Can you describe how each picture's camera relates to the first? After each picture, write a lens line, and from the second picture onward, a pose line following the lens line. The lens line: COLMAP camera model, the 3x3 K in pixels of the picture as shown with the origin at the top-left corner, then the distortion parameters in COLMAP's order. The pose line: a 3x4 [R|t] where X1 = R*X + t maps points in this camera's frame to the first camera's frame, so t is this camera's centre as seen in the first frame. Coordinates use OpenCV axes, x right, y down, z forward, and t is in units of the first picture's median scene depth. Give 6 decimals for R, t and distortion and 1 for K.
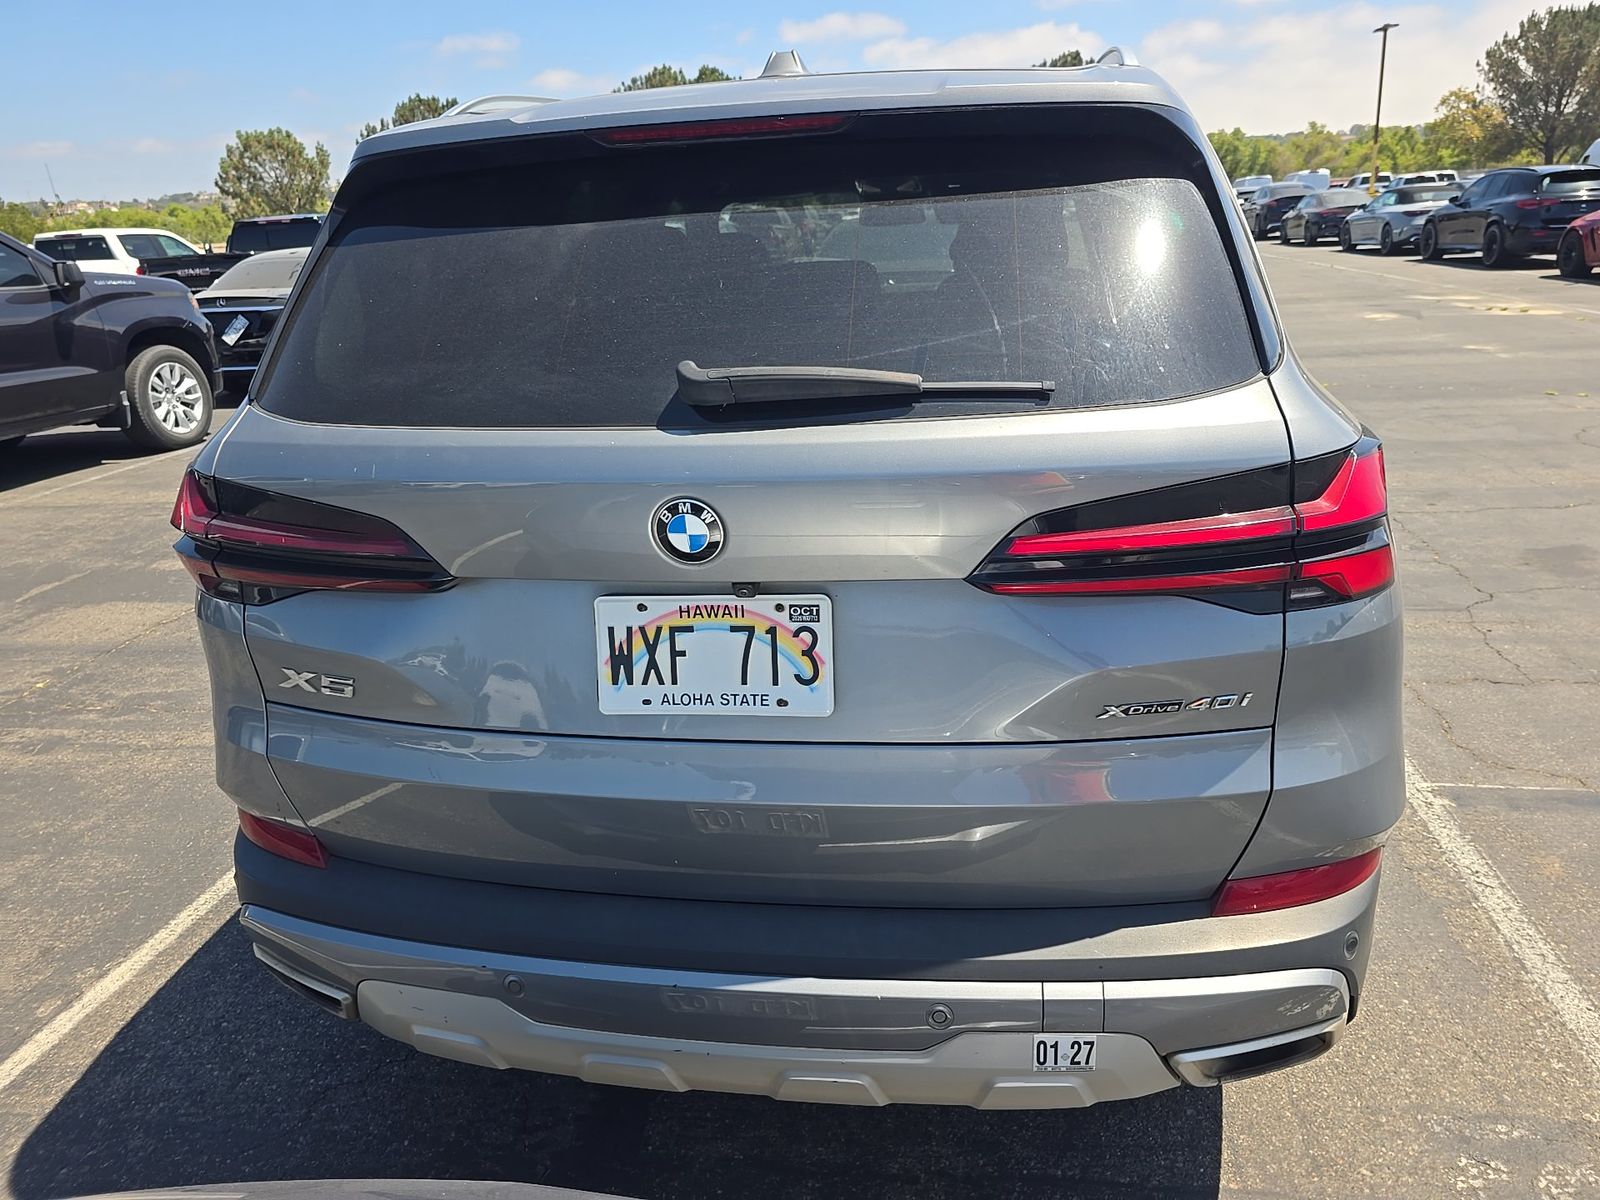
lens RADIAL K [[1064.3, 0, 800.0], [0, 1064.3, 600.0], [0, 0, 1]] dist [0.068885, -0.001097]
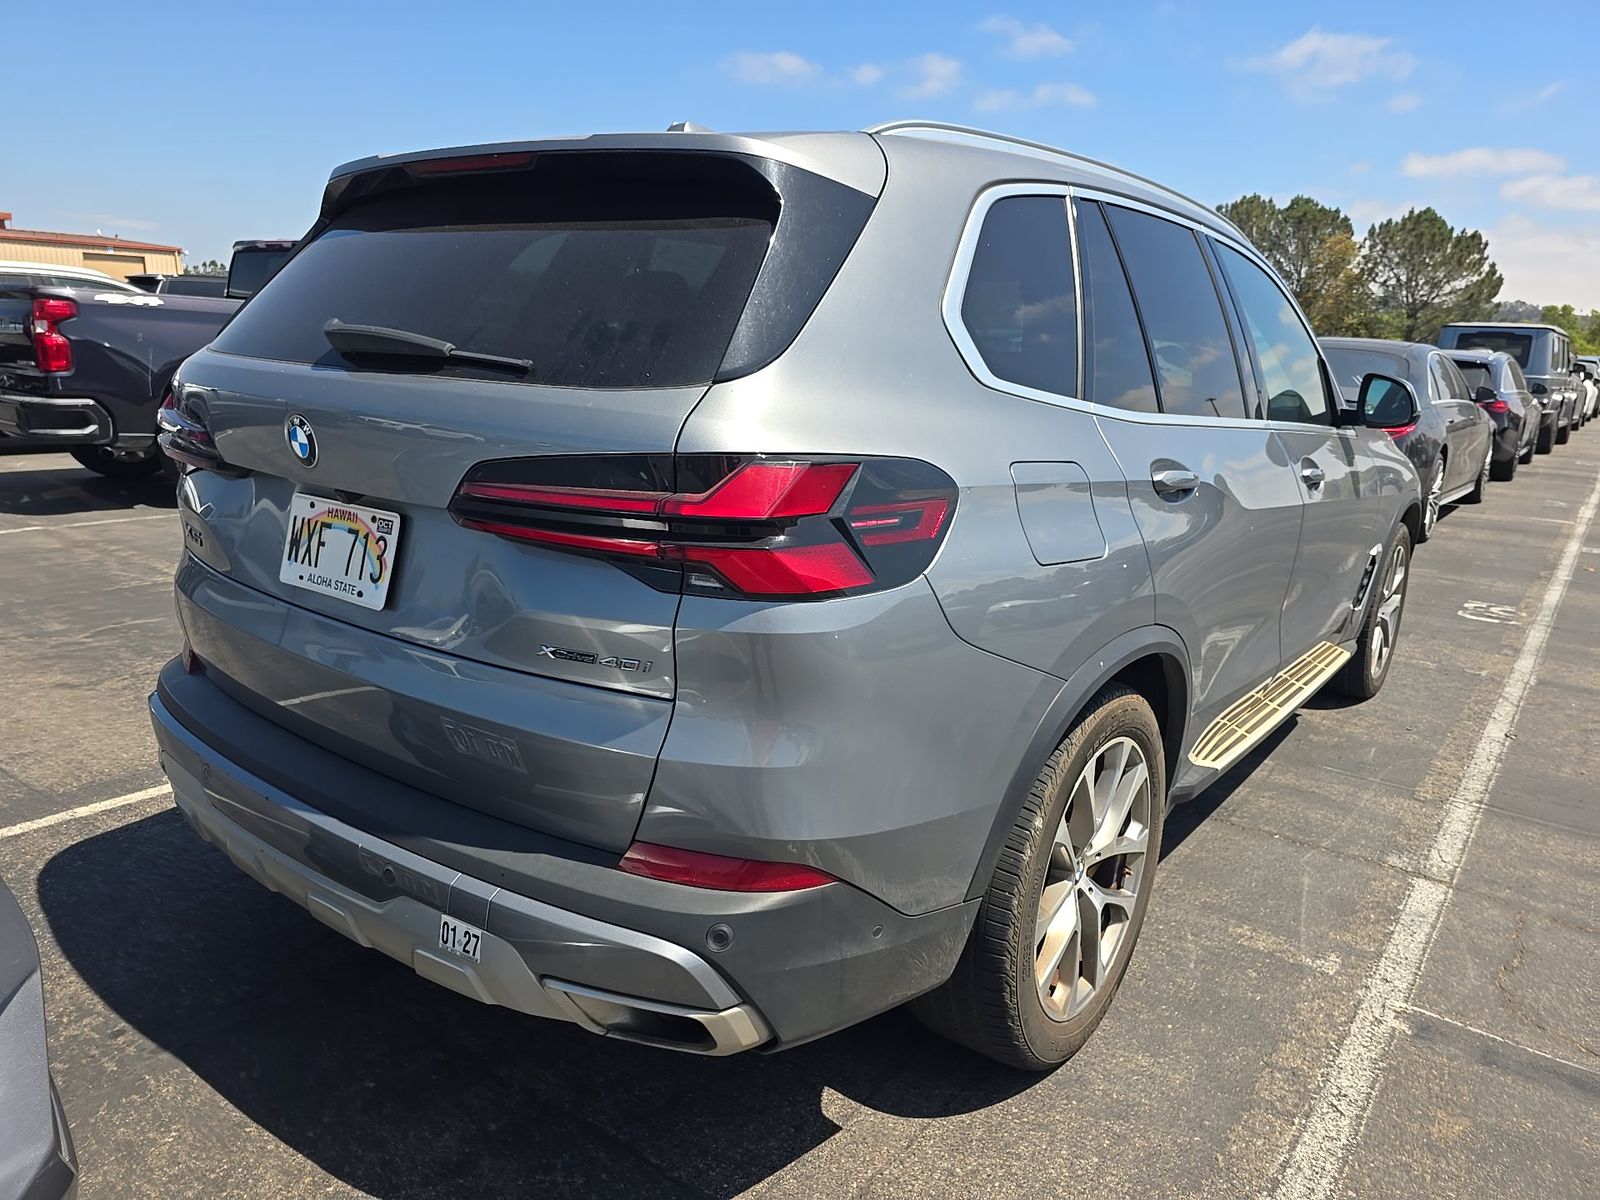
lens RADIAL K [[1119.5, 0, 800.0], [0, 1119.5, 600.0], [0, 0, 1]] dist [0.006695, 0.004559]
pose [[0.875721, 0.198944, -0.439924, 1.012664], [-0.245399, 0.968095, -0.050700, 0.042920], [0.415802, 0.152357, 0.896602, 0.030204]]
